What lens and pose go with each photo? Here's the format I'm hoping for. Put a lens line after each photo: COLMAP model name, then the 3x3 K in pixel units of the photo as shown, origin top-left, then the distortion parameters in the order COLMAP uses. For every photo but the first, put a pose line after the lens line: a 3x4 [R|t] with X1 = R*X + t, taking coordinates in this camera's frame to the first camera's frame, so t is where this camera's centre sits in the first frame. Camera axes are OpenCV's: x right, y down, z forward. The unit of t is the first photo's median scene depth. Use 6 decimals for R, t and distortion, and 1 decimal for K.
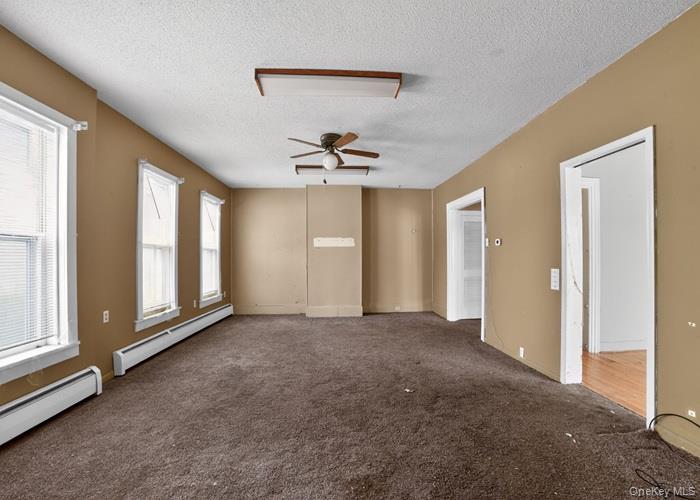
lens RADIAL K [[286.9, 0, 352.5], [0, 286.9, 249.8], [0, 0, 1]] dist [-0.058263, 0.000135]
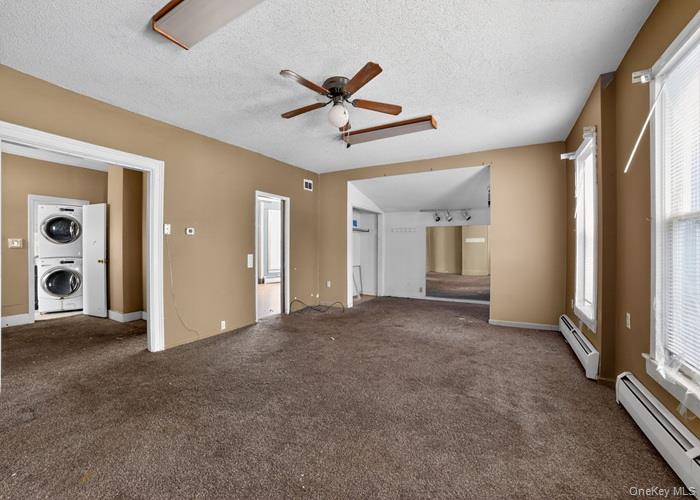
lens RADIAL K [[286.9, 0, 352.5], [0, 286.9, 249.8], [0, 0, 1]] dist [-0.058263, 0.000135]
pose [[-0.838353, -0.003508, 0.545116, -0.623644], [-0.010254, 0.999904, -0.009337, 0.051289], [-0.545031, -0.013417, -0.838309, 1.999625]]
